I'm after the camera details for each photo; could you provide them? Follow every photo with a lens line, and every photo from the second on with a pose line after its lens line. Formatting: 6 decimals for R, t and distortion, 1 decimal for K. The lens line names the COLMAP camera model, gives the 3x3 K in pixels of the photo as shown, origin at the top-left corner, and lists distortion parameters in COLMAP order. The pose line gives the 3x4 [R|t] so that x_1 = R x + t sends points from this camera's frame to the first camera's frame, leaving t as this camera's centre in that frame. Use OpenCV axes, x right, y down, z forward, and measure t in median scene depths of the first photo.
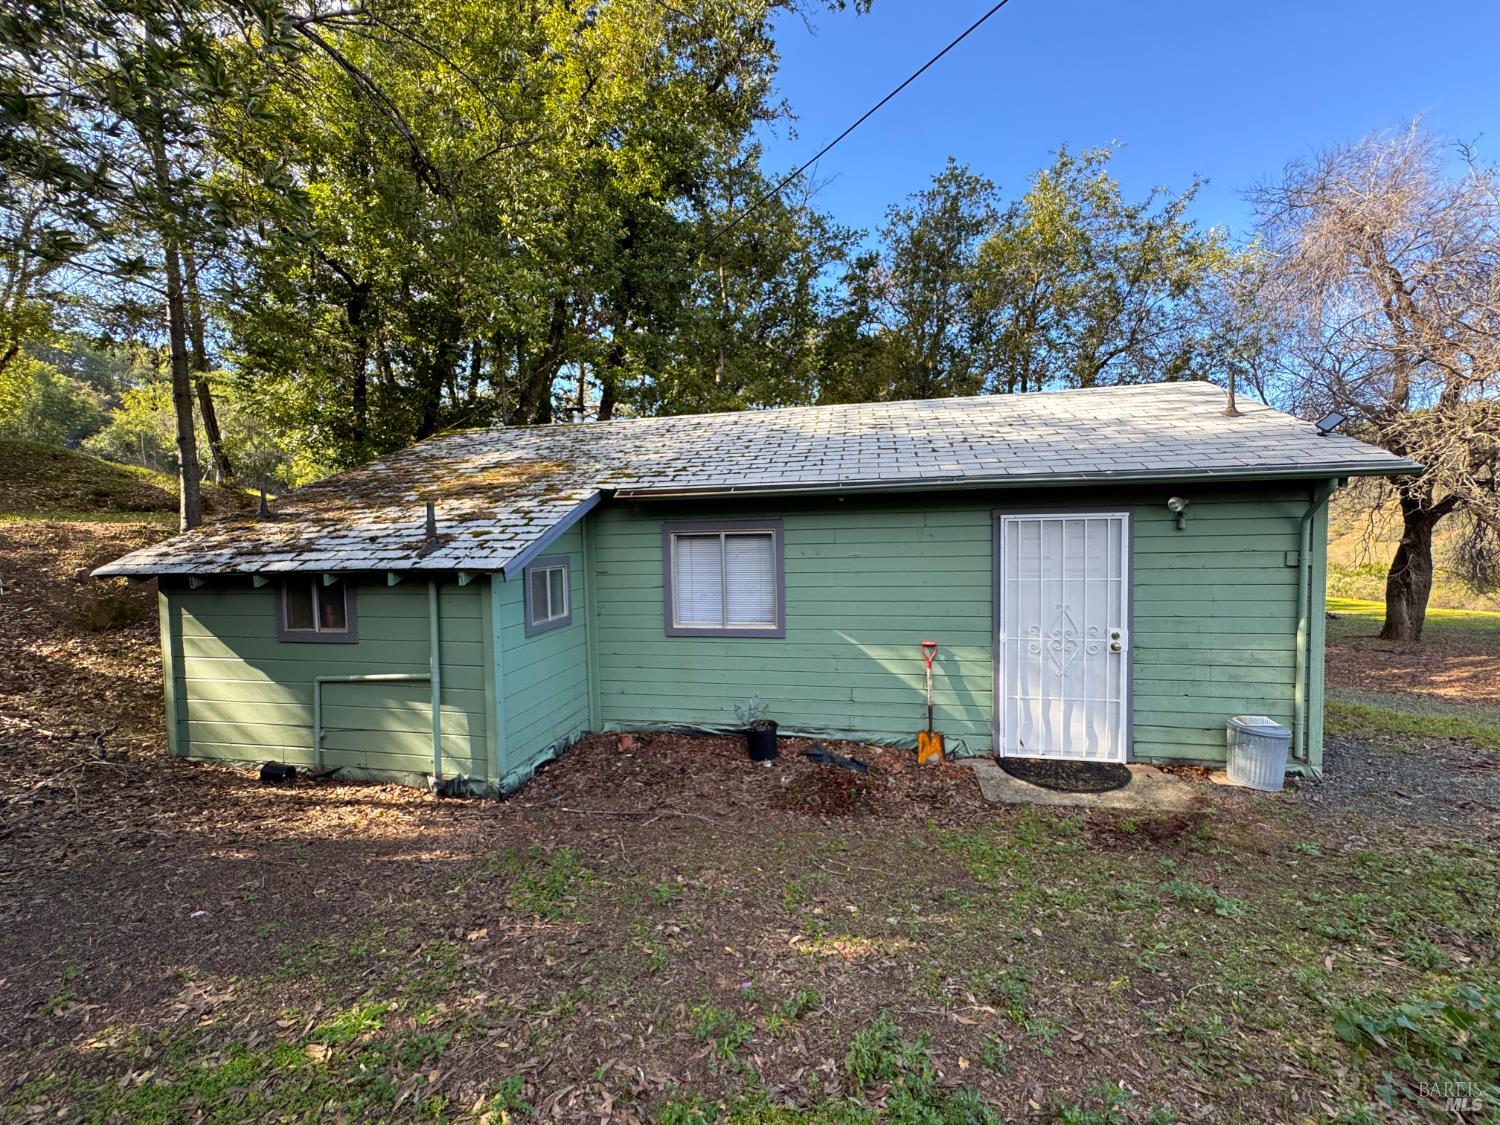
lens RADIAL K [[595.9, 0, 753.3], [0, 595.9, 559.4], [0, 0, 1]] dist [-0.001827, 0.000667]
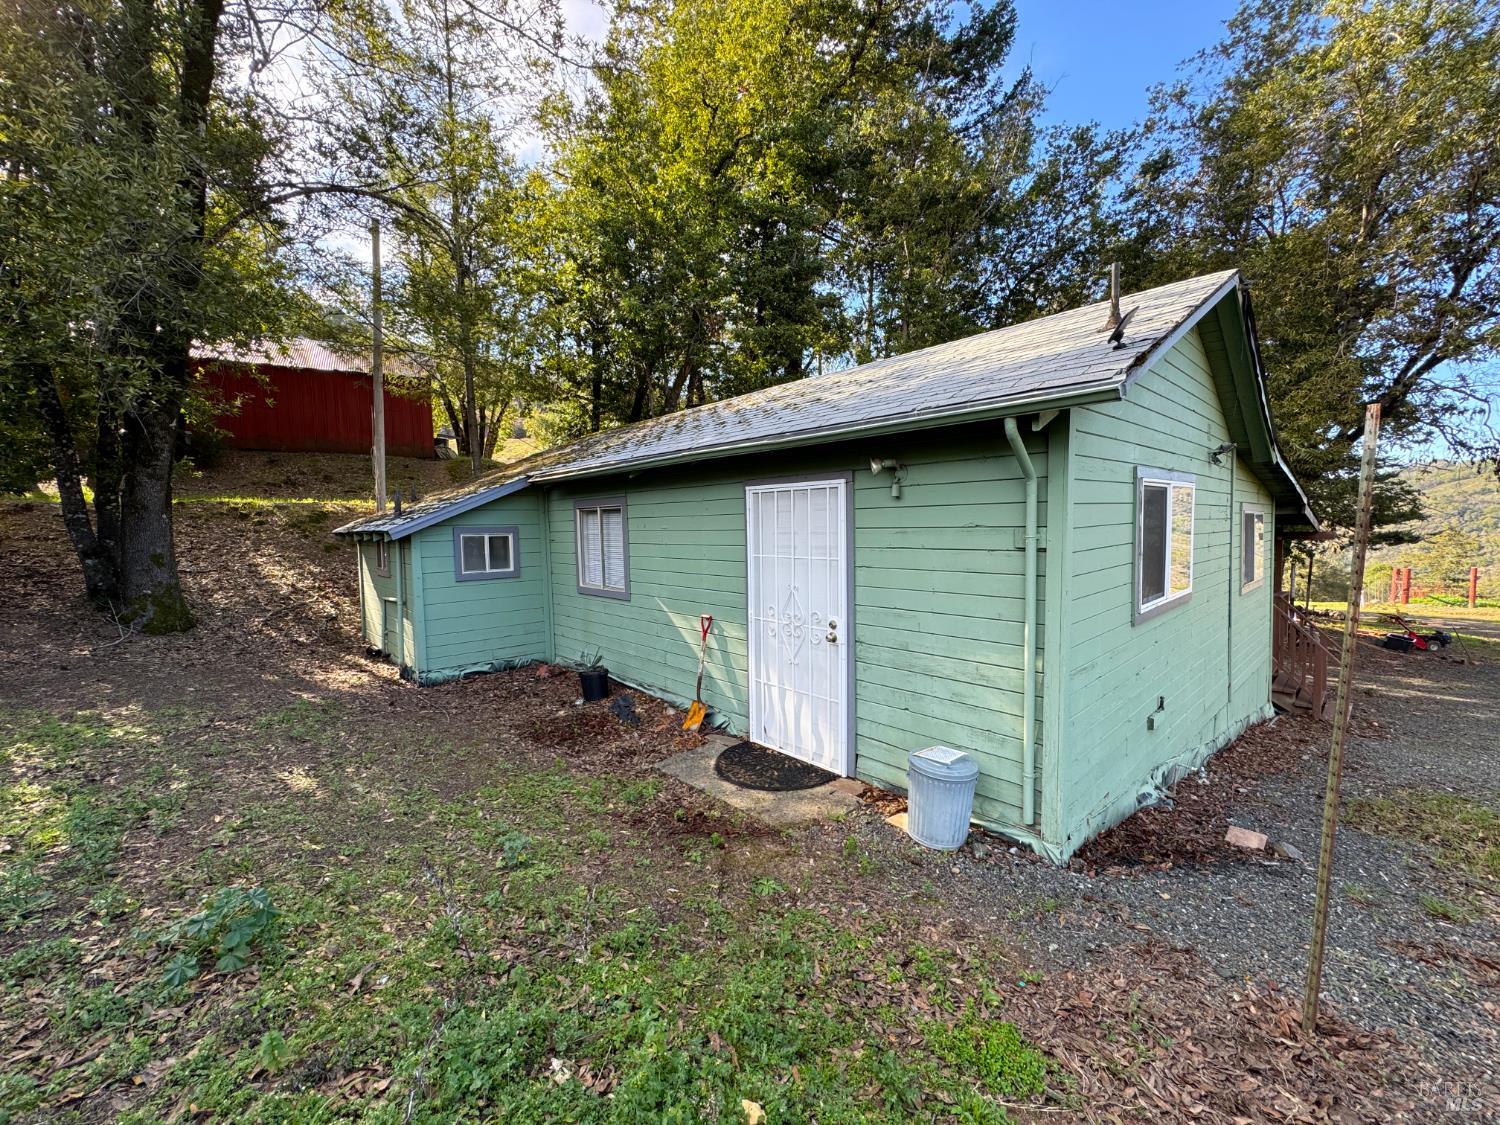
lens RADIAL K [[595.9, 0, 753.8], [0, 595.9, 558.6], [0, 0, 1]] dist [-0.001827, 0.000667]
pose [[0.813102, 0.041202, -0.580661, 1.003425], [-0.026685, 0.999082, 0.033525, 0.008158], [0.581509, -0.011764, 0.813455, 0.241940]]
